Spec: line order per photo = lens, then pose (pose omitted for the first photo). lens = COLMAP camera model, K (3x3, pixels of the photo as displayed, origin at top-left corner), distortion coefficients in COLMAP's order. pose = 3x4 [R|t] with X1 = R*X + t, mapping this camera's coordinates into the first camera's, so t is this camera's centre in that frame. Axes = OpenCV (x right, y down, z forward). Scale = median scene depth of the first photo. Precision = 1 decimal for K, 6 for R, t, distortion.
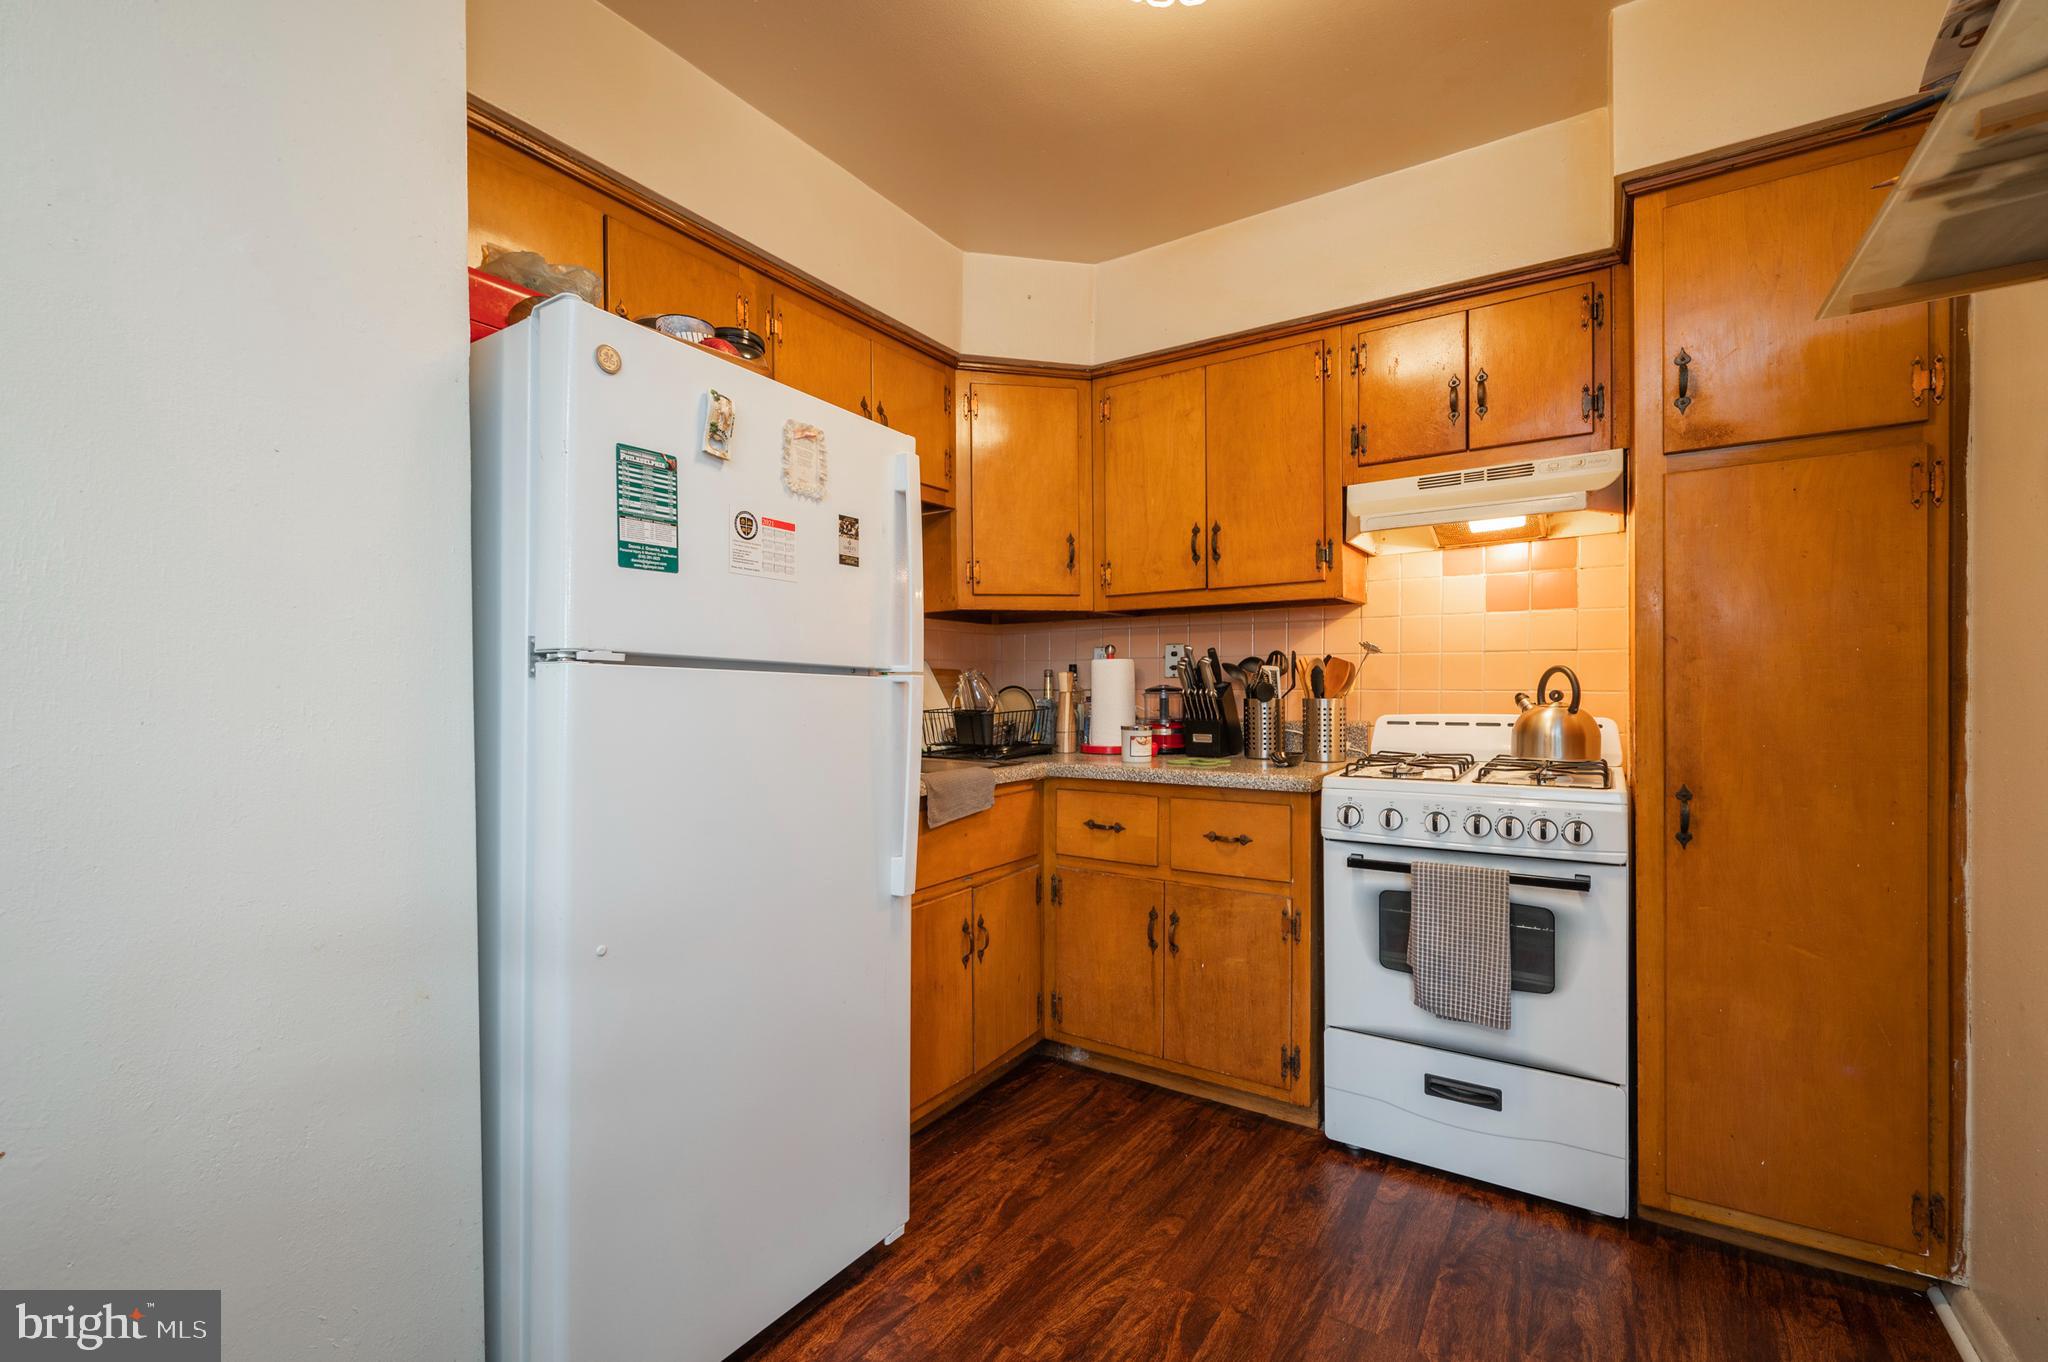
lens RADIAL K [[797.5, 0, 1051.3], [0, 797.5, 697.3], [0, 0, 1]] dist [-0.002135, -0.000284]
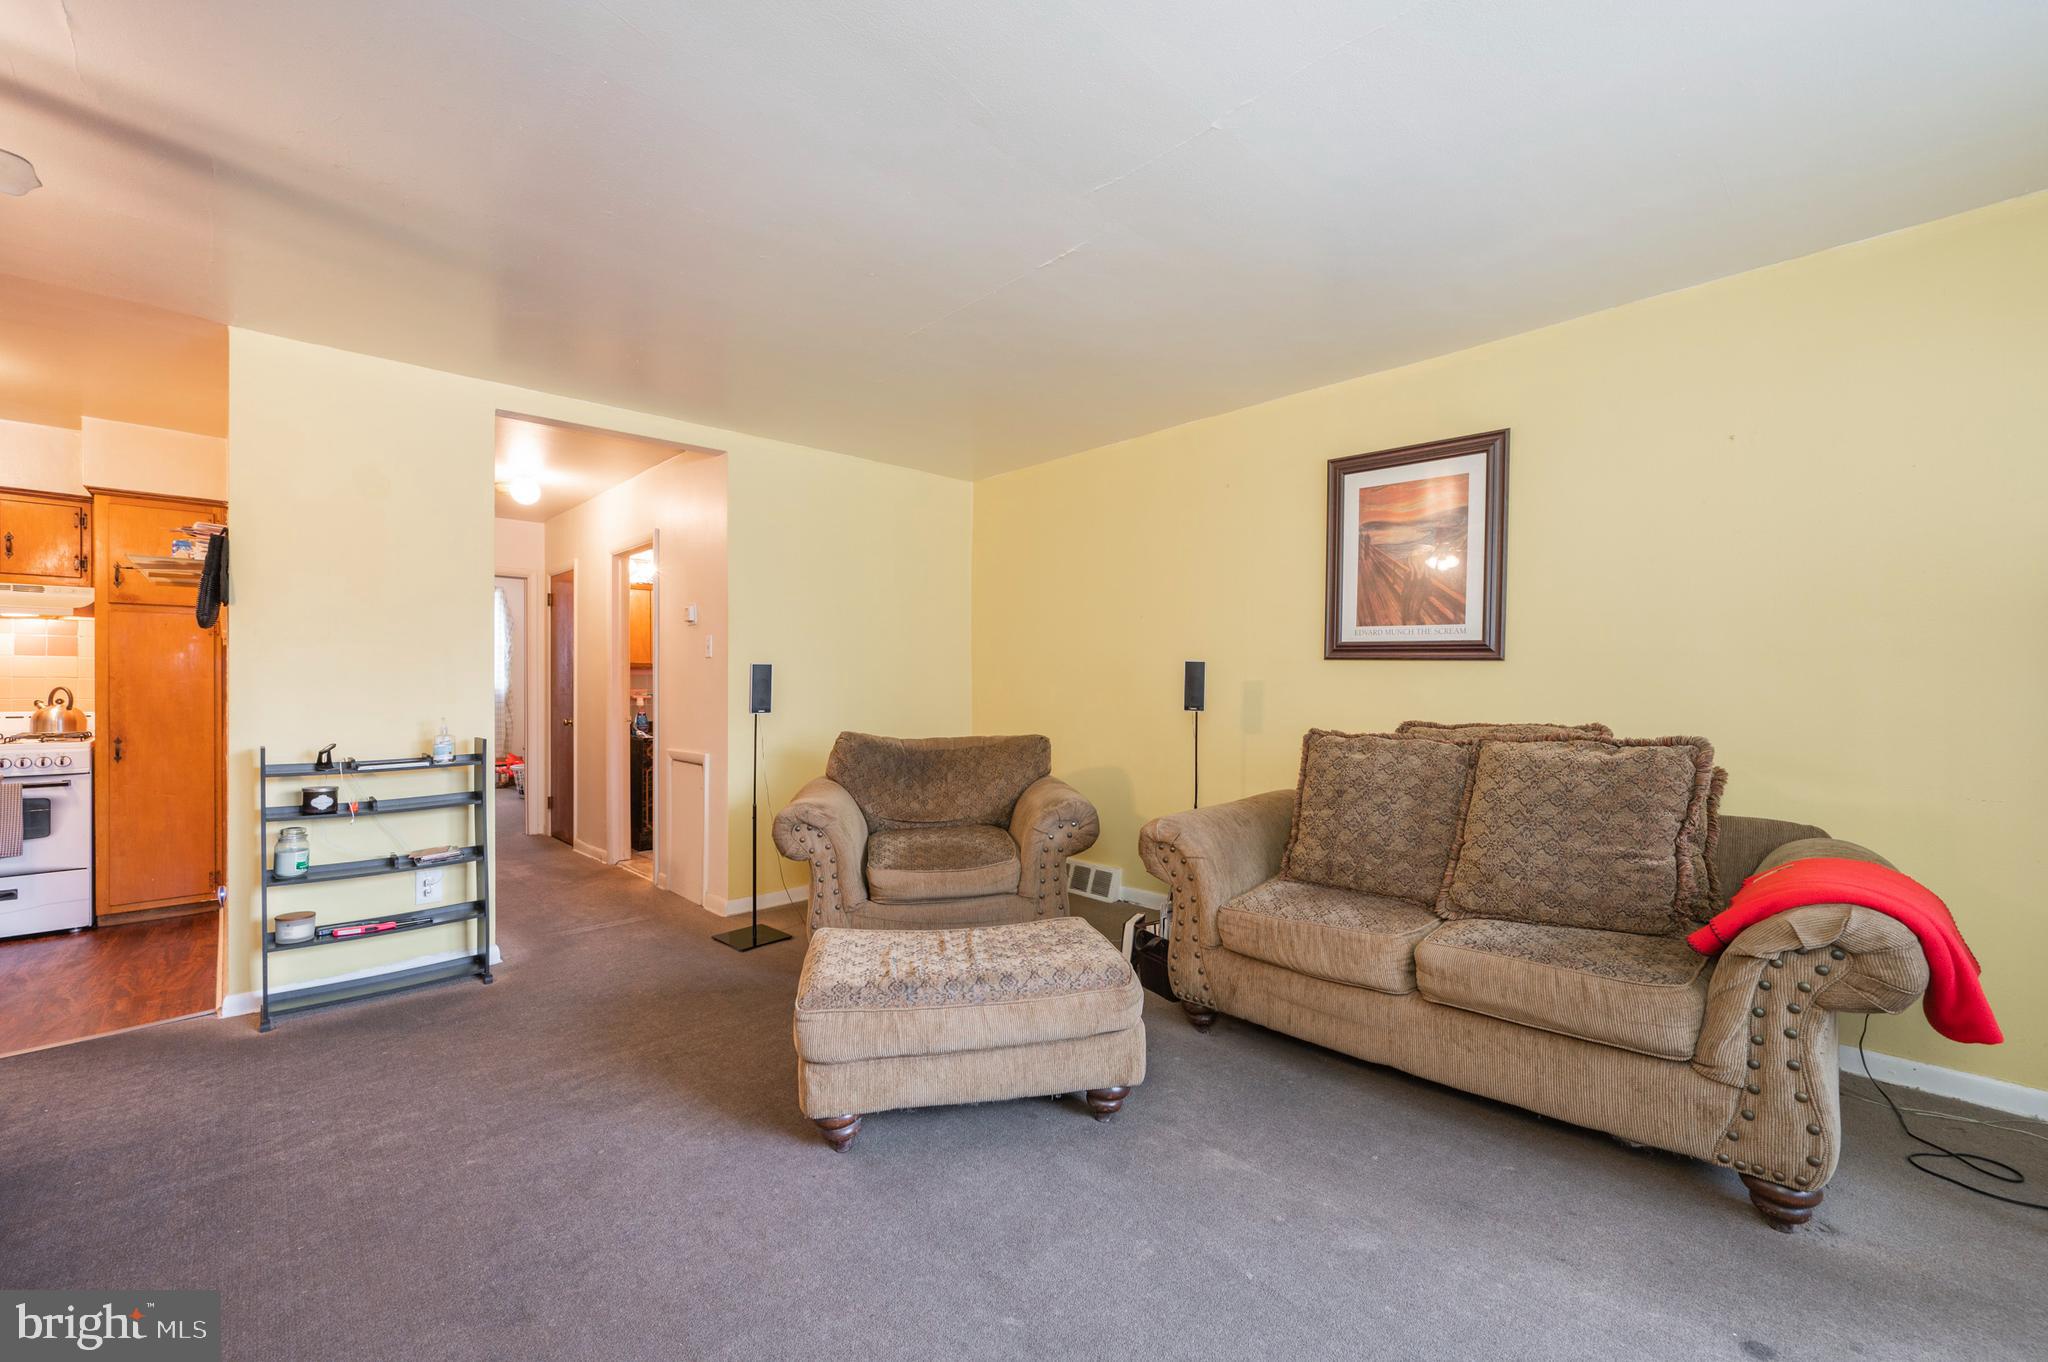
lens RADIAL K [[832.6, 0, 1019.1], [0, 832.6, 681.8], [0, 0, 1]] dist [-0.001113, -0.000032]
pose [[0.233711, 0.010972, 0.972244, -0.891317], [0.008329, 0.999877, -0.013286, -0.002932], [-0.972270, 0.011203, 0.233591, -1.949009]]
